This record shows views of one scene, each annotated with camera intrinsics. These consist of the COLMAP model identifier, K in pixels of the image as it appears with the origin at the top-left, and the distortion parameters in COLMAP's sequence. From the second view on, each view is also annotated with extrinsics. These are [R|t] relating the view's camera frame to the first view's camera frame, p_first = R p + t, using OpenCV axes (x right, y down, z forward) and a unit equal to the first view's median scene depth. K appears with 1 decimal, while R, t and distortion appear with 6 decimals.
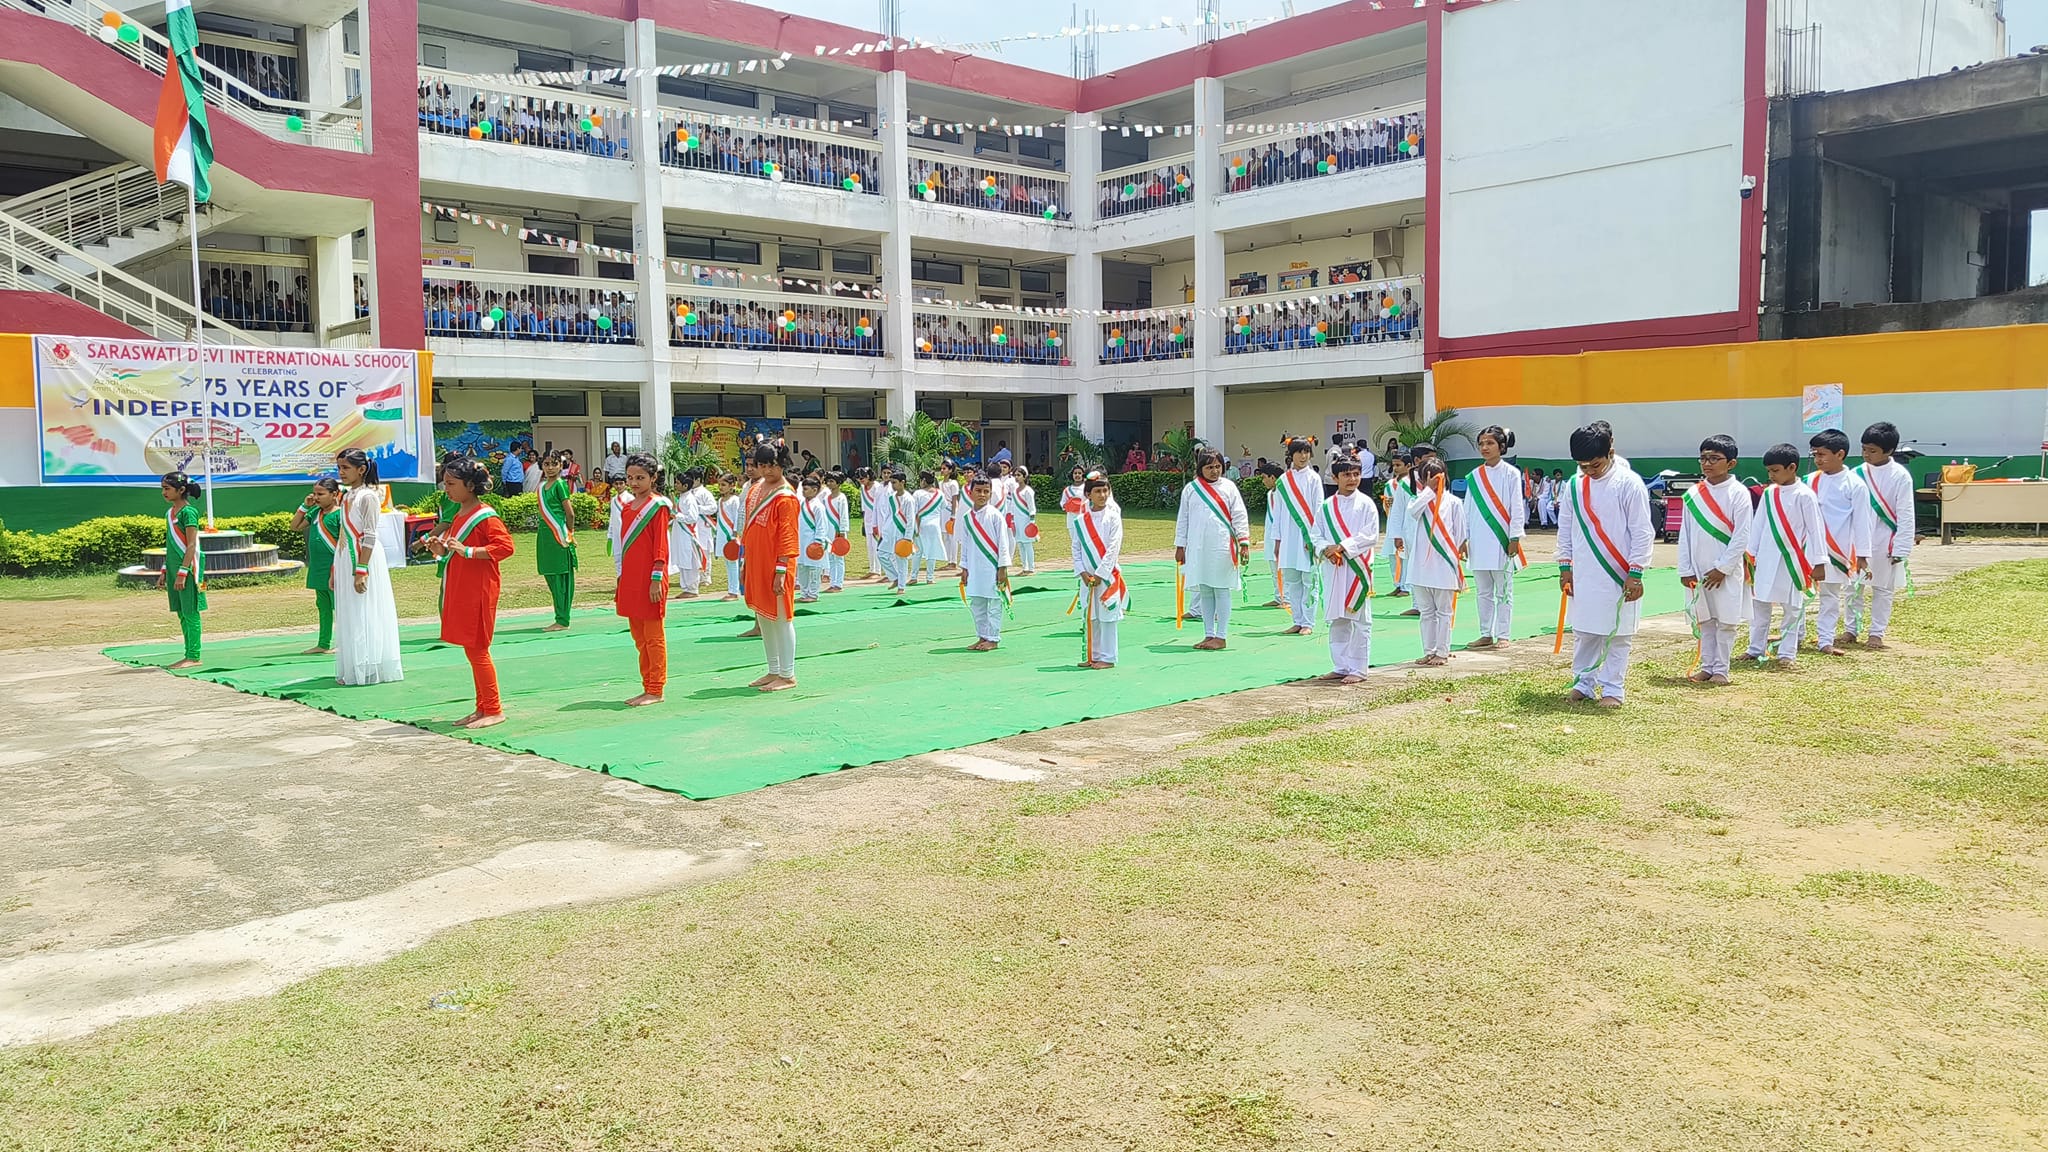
lens RADIAL K [[1441.2, 0, 1021.4], [0, 1441.2, 563.8], [0, 0, 1]] dist [0.013787, -0.005722]
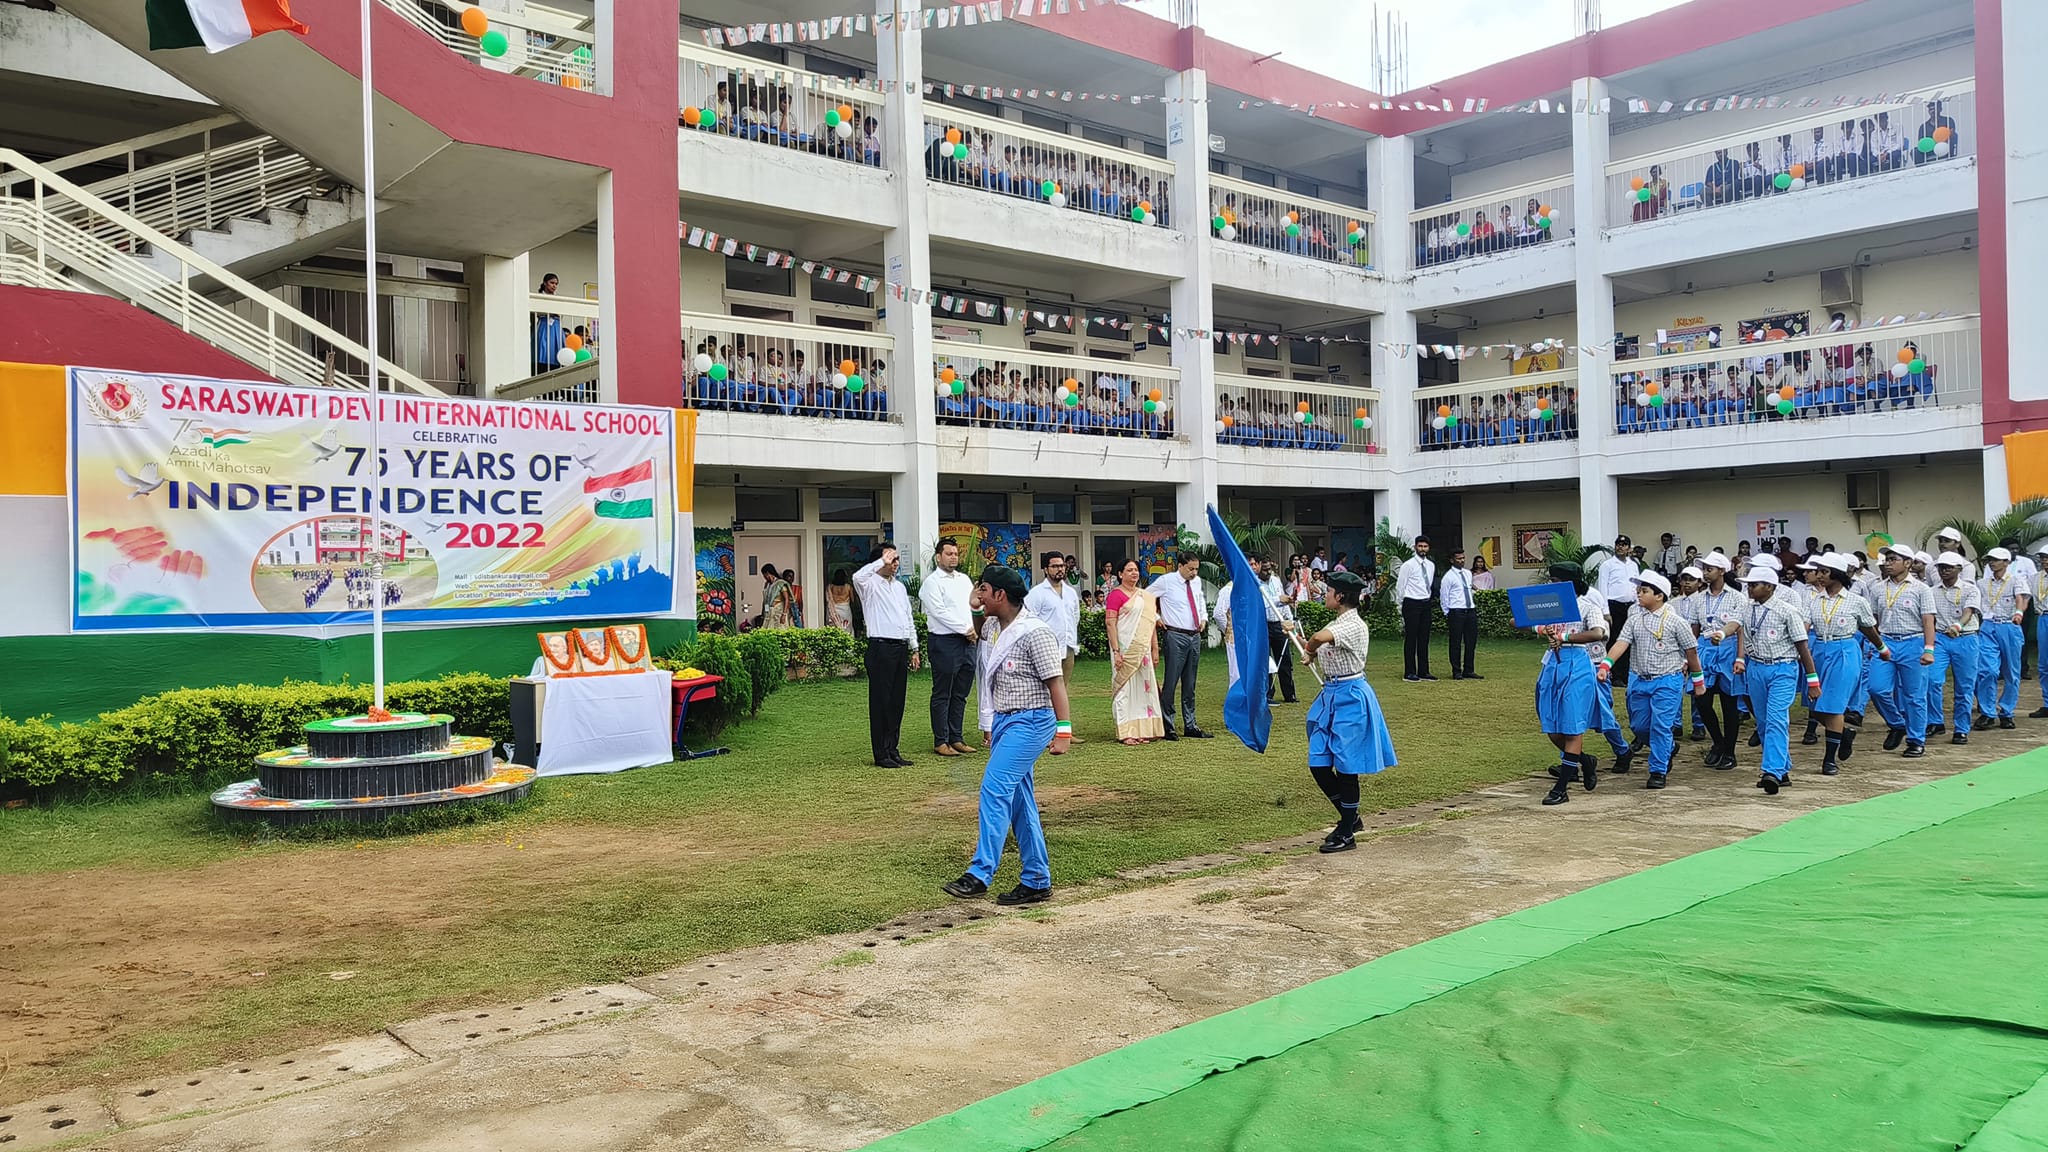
lens RADIAL K [[1441.2, 0, 1015.8], [0, 1441.2, 574.0], [0, 0, 1]] dist [0.013787, -0.005722]
pose [[0.999912, -0.007965, -0.010607, -0.233361], [0.007166, 0.997282, -0.073333, -0.025630], [0.011162, 0.073251, 0.997251, 0.339146]]
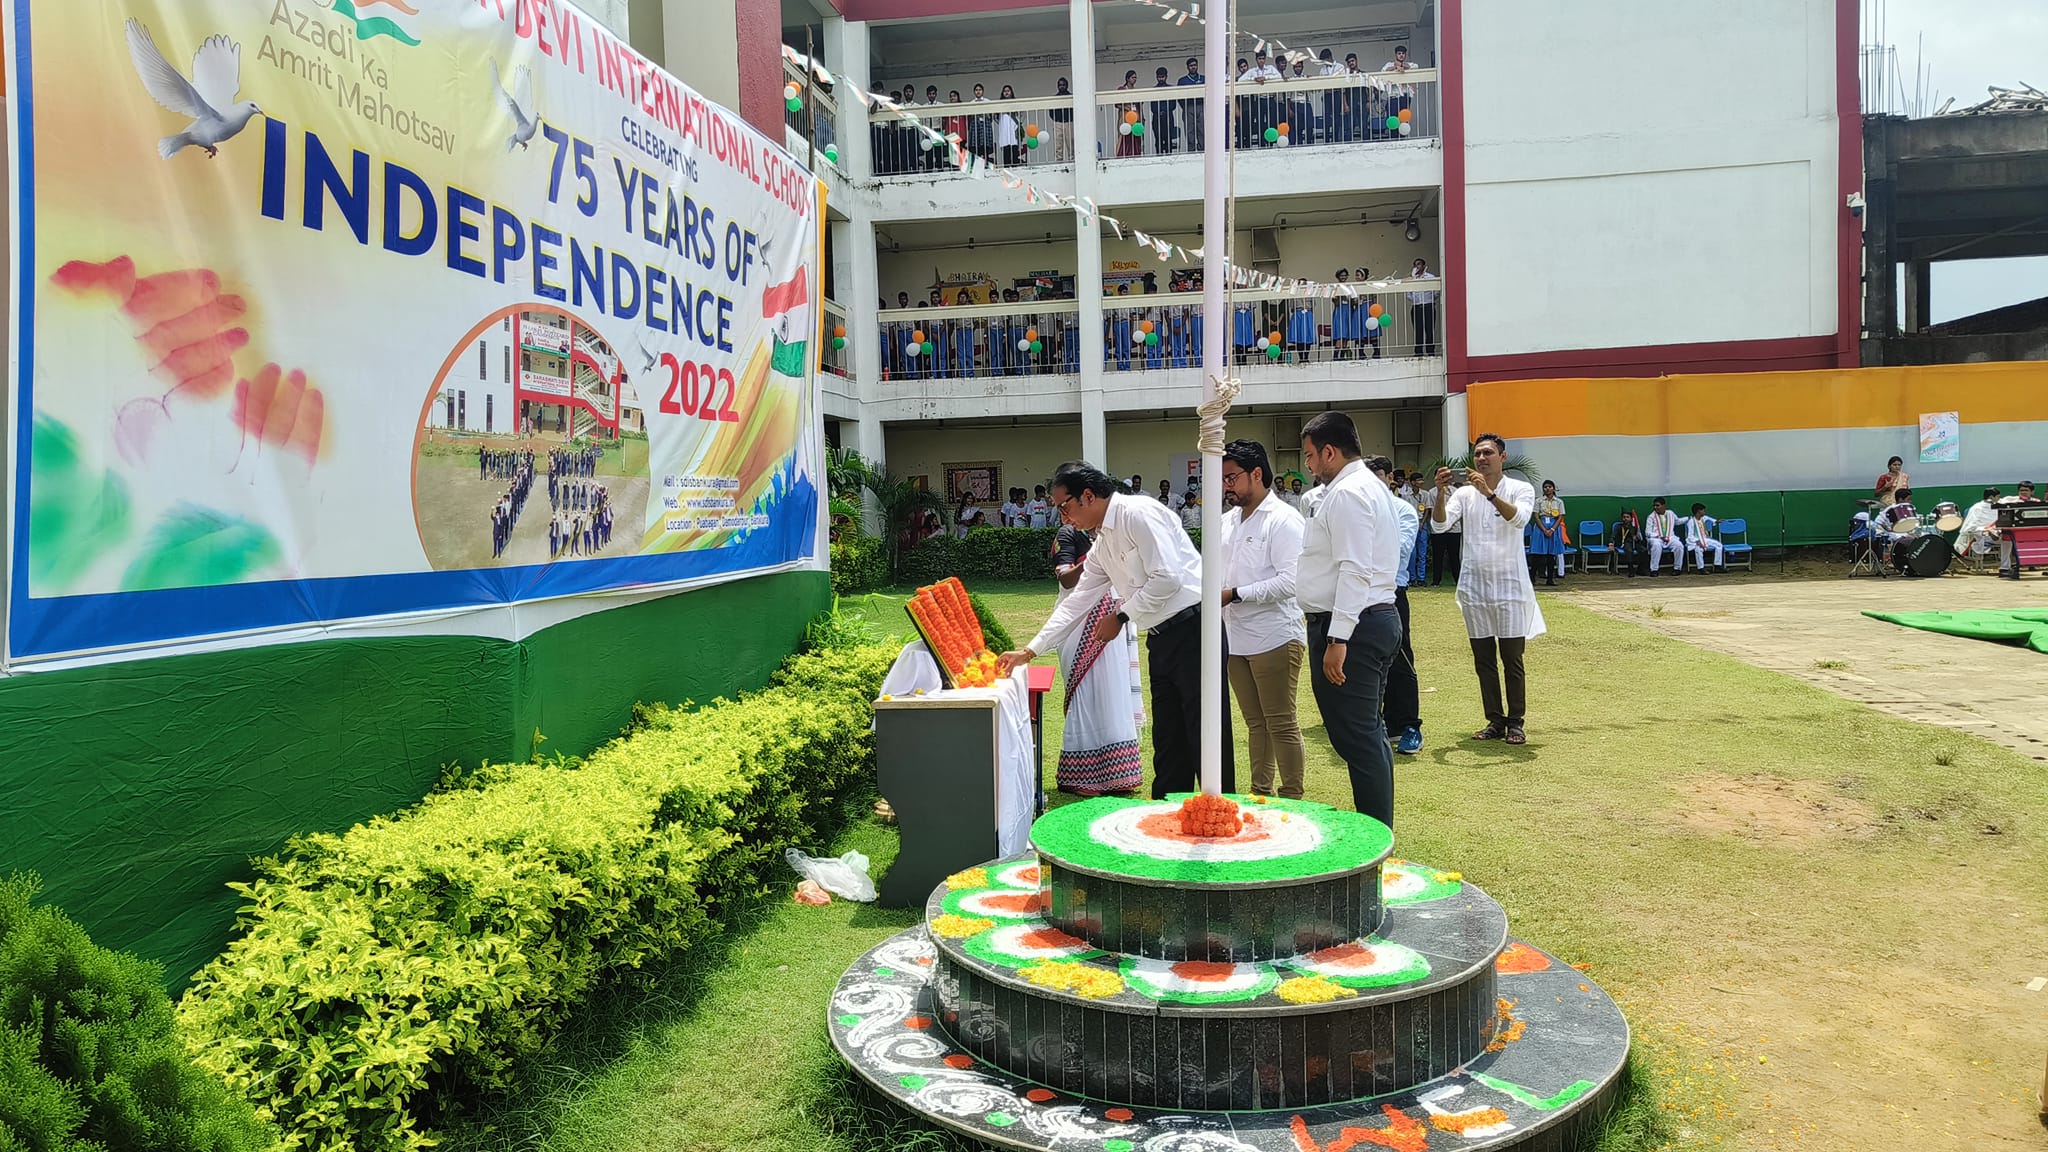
lens RADIAL K [[1441.2, 0, 1040.4], [0, 1441.2, 567.6], [0, 0, 1]] dist [0.013787, -0.005722]
pose [[0.757788, -0.040655, 0.651233, -0.528397], [0.070644, 0.997302, -0.019944, -0.041634], [-0.648665, 0.061118, 0.758616, 0.636785]]
